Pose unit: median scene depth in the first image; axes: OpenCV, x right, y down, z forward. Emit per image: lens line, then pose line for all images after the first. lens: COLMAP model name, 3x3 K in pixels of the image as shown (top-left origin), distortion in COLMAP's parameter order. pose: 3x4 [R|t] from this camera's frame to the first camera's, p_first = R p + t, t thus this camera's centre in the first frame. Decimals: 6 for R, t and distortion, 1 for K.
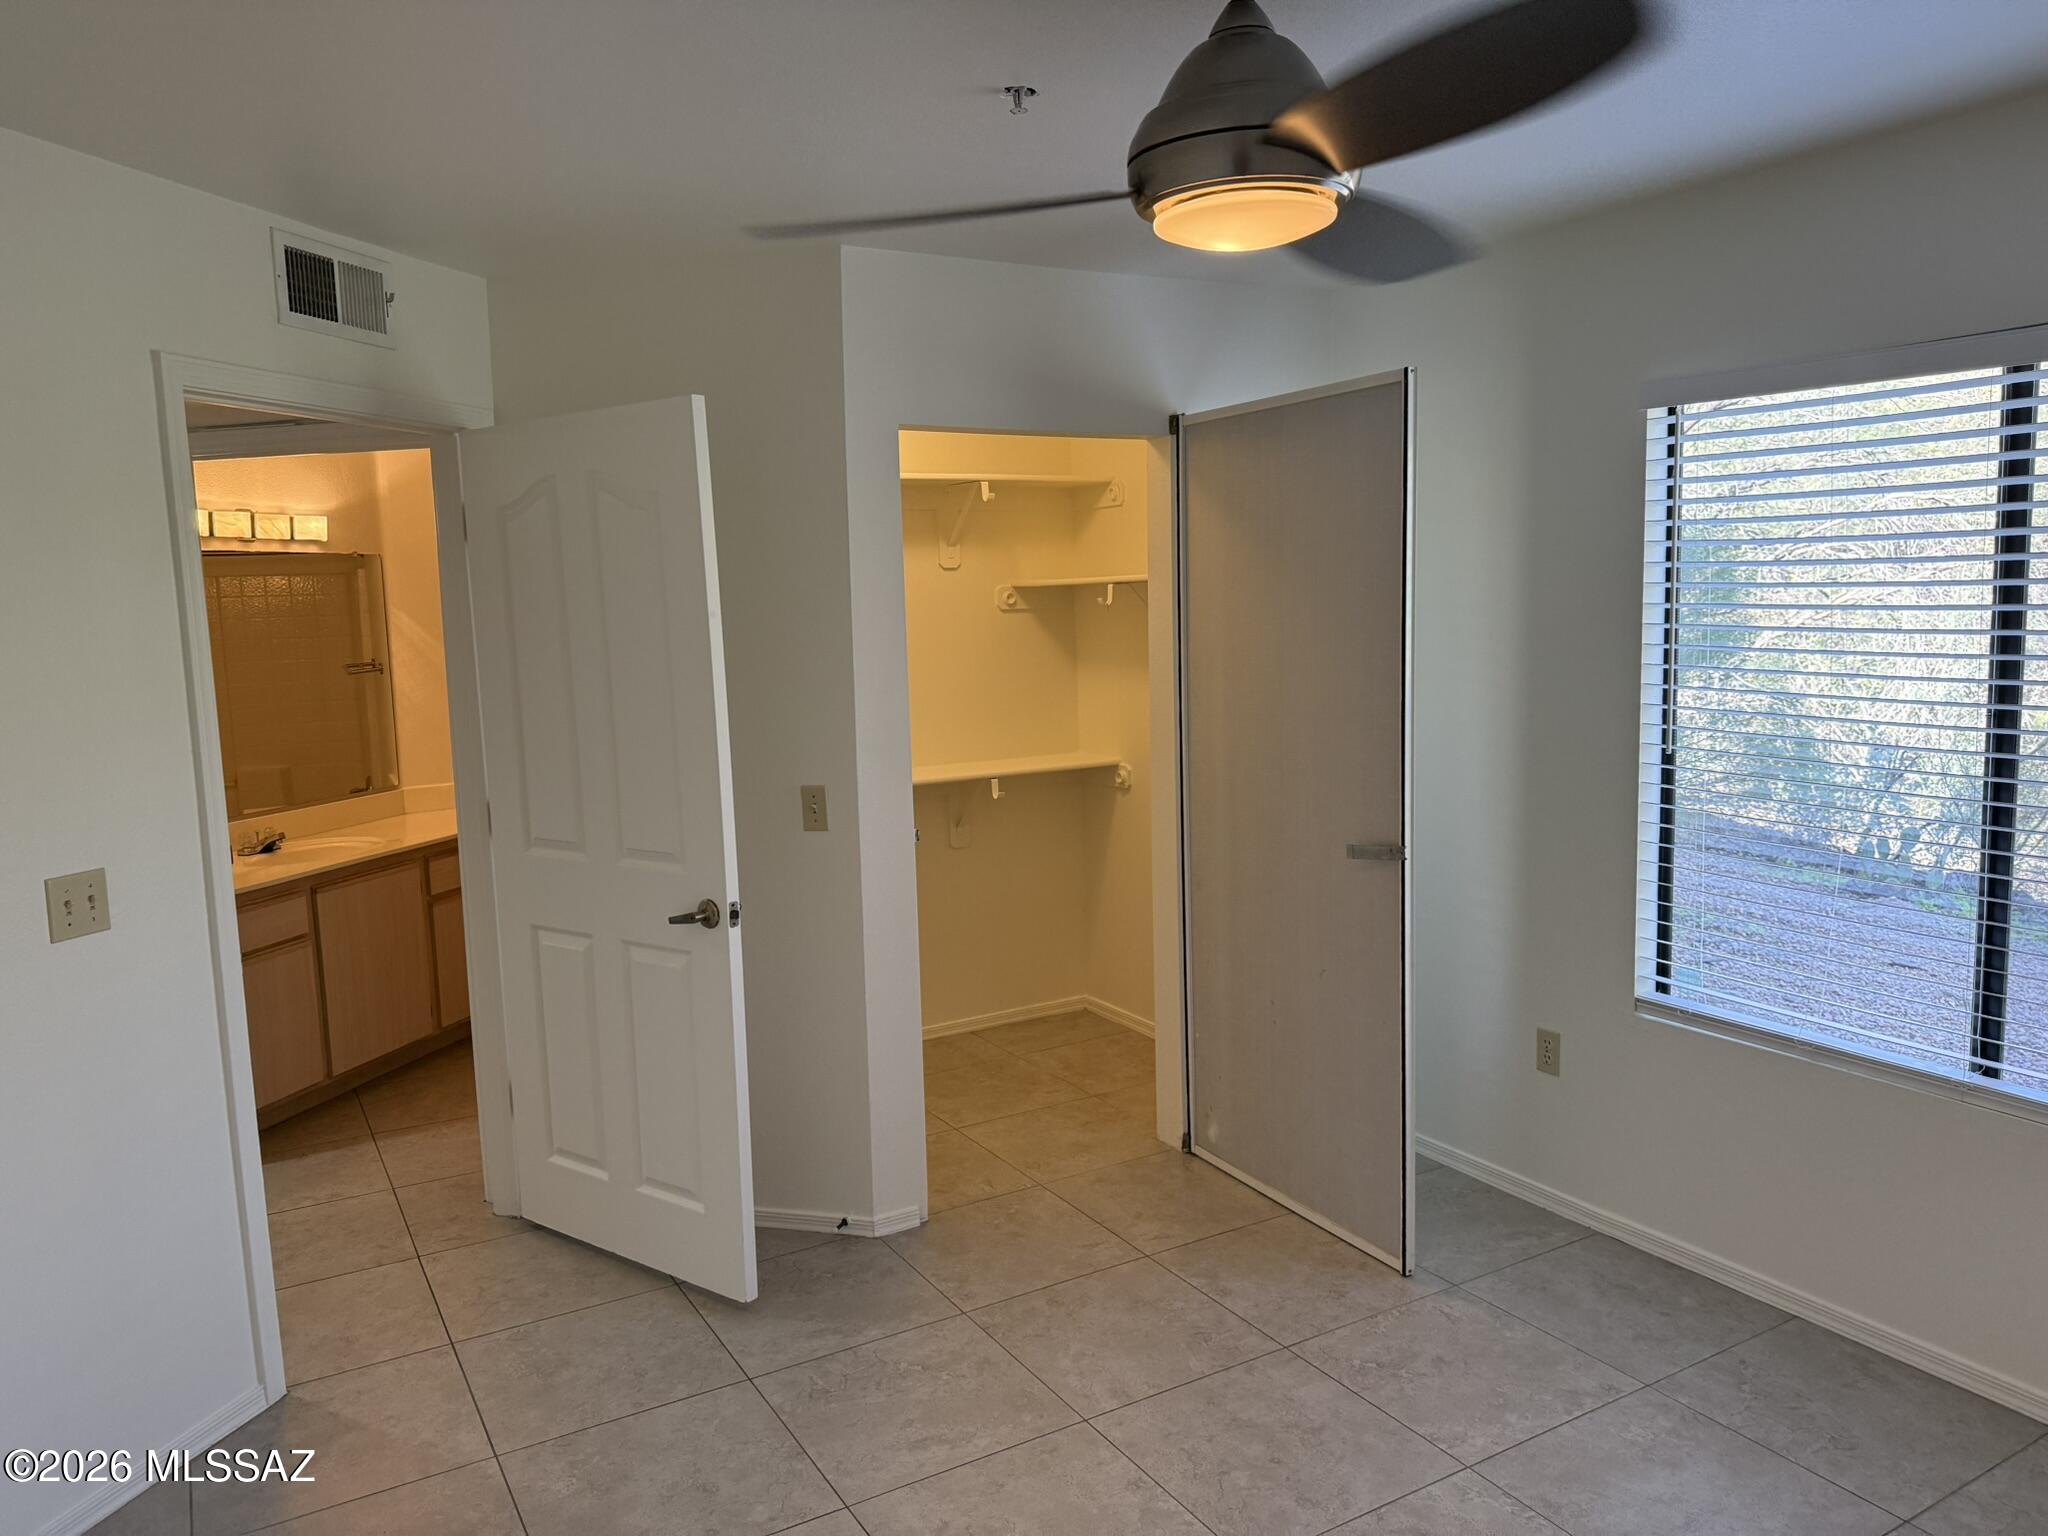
lens RADIAL K [[1466.0, 0, 1024.0], [0, 1466.0, 768.0], [0, 0, 1]] dist [0.030834, -0.043706]
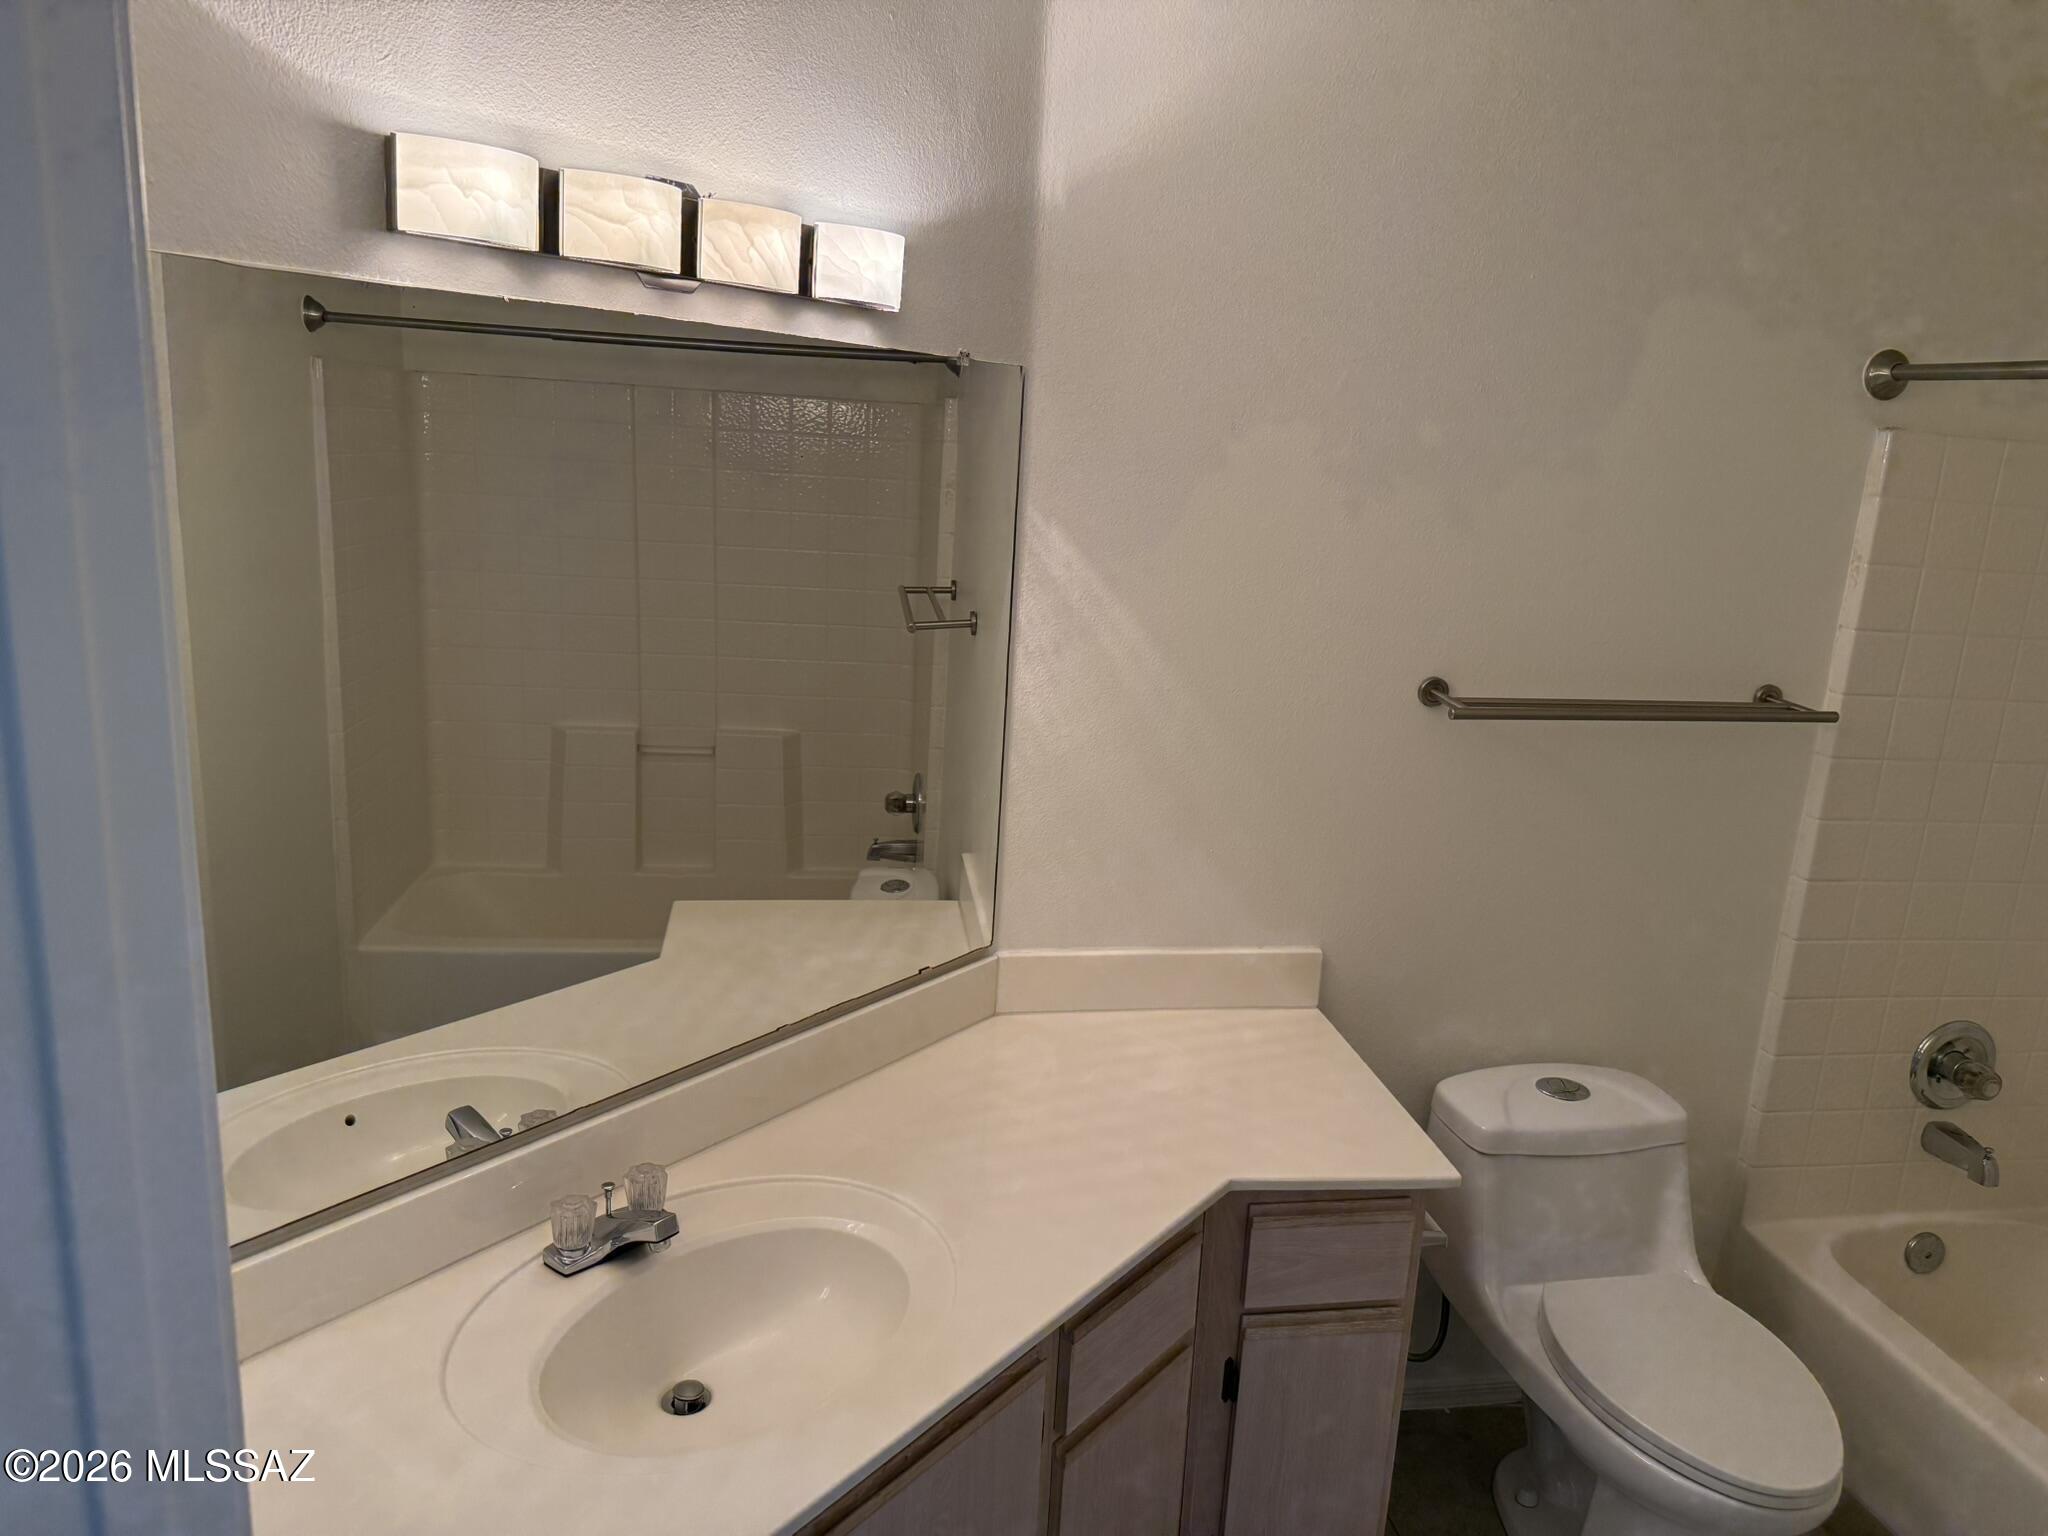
lens RADIAL K [[1478.1, 0, 1020.3], [0, 1478.1, 795.7], [0, 0, 1]] dist [-0.003596, -0.029272]
pose [[0.933868, 0.161722, -0.318962, -0.317217], [-0.126157, 0.983545, 0.129317, -0.090581], [0.334627, -0.080526, 0.938904, 0.674440]]
